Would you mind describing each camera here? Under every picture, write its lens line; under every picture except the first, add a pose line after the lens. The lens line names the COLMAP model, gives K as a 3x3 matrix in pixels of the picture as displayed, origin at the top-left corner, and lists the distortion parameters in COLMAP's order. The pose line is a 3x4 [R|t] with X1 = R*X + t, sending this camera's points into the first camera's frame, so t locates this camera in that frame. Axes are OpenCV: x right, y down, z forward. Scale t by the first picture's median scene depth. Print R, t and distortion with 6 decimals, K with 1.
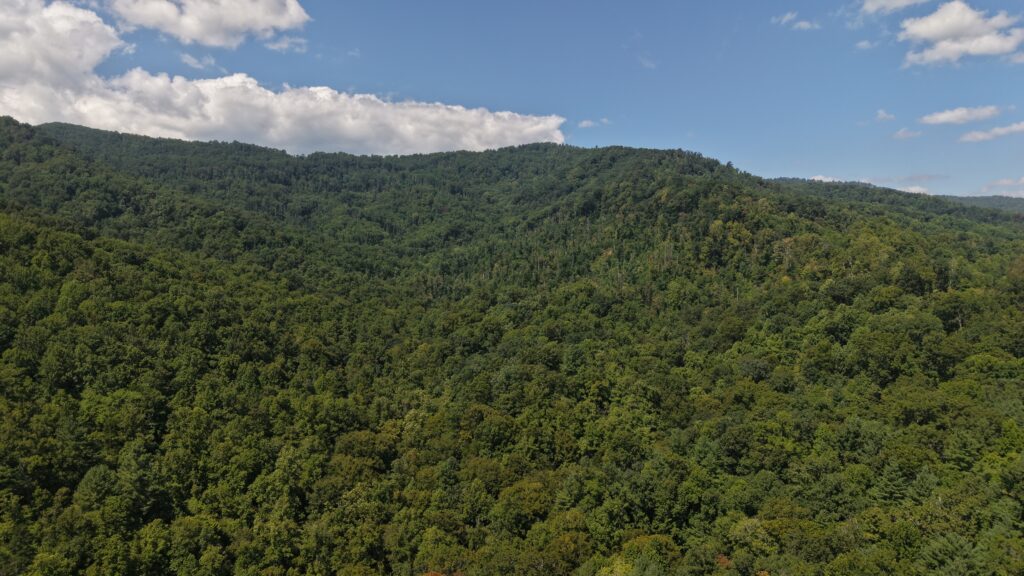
lens RADIAL K [[683.8, 0, 511.9], [0, 683.8, 290.6], [0, 0, 1]] dist [0.039889, -0.047842]
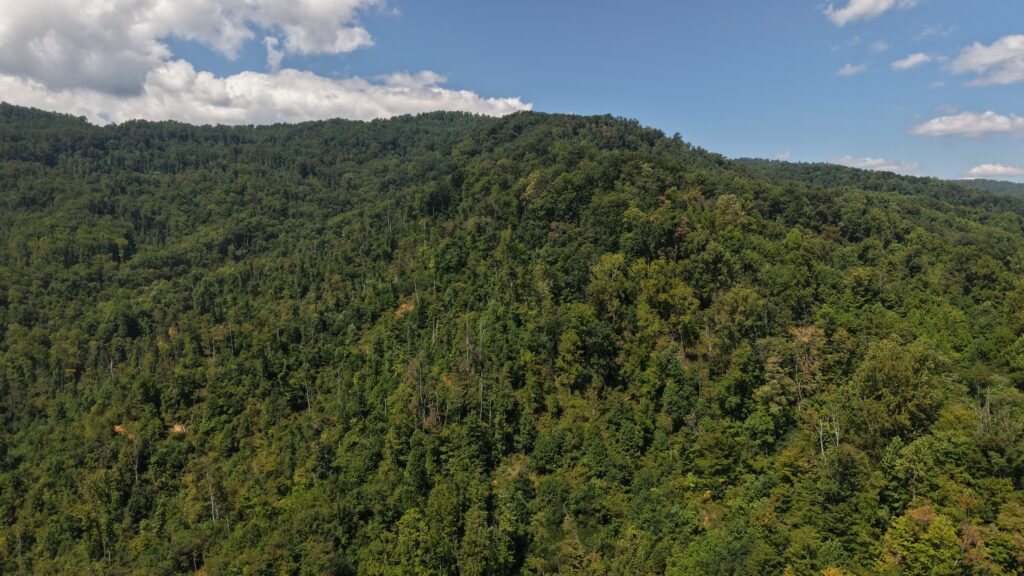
lens RADIAL K [[686.8, 0, 507.6], [0, 686.8, 289.5], [0, 0, 1]] dist [0.024245, -0.024572]
pose [[0.998734, -0.006455, 0.049880, 0.252580], [0.005234, 0.999684, 0.024569, -0.104498], [-0.050023, -0.024277, 0.998453, 0.703872]]
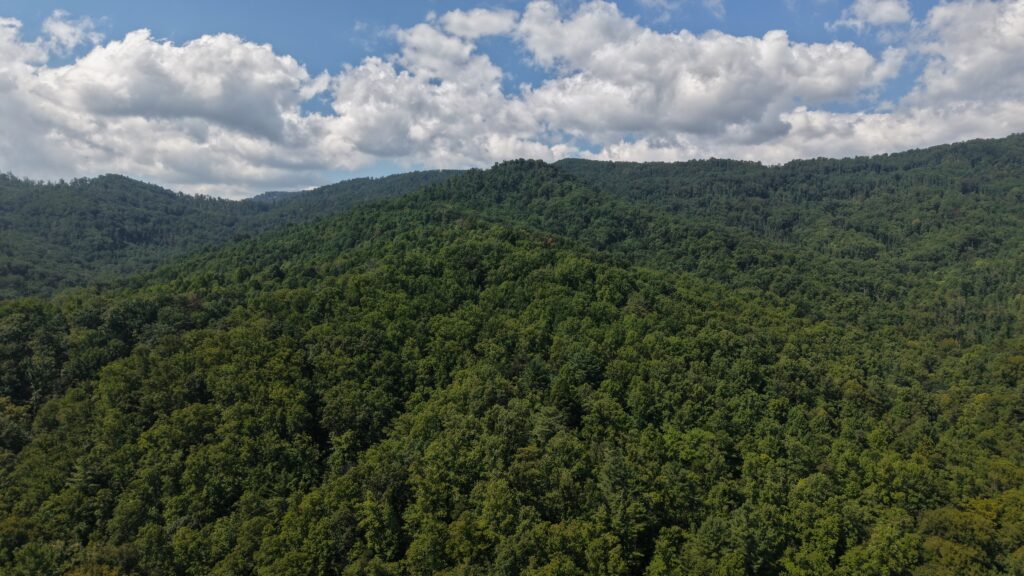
lens RADIAL K [[683.8, 0, 511.9], [0, 683.8, 290.6], [0, 0, 1]] dist [0.039889, -0.047842]
pose [[0.799317, 0.014419, -0.600737, -0.055818], [-0.021029, 0.999771, -0.003983, -0.021174], [0.600542, 0.015817, 0.799437, -0.010098]]
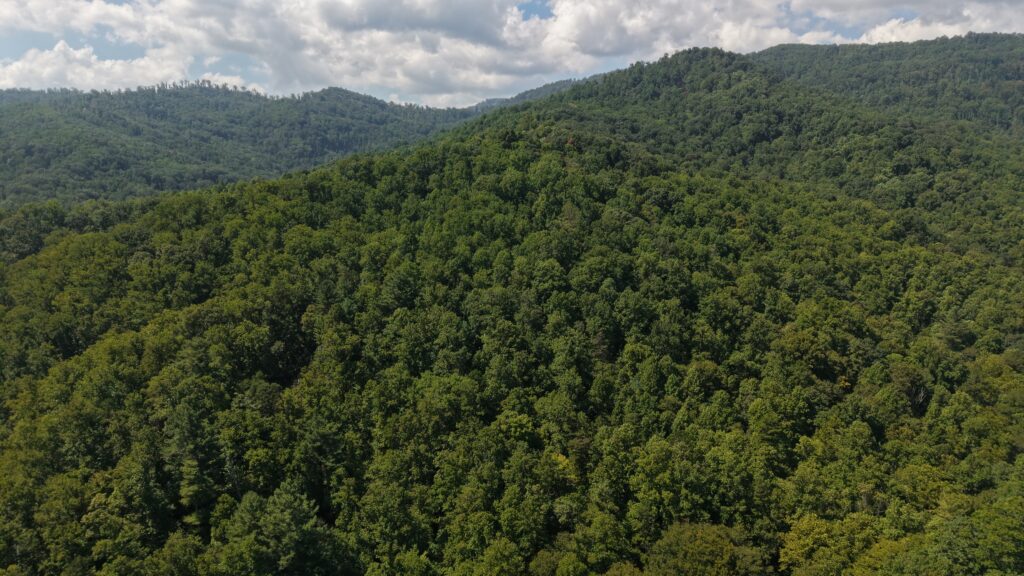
lens RADIAL K [[681.3, 0, 509.8], [0, 681.3, 291.2], [0, 0, 1]] dist [0.048517, -0.054797]
pose [[0.544912, 0.136455, -0.827316, 0.060701], [-0.031531, 0.989306, 0.142405, -0.030588], [0.837900, -0.051513, 0.543387, 0.216426]]
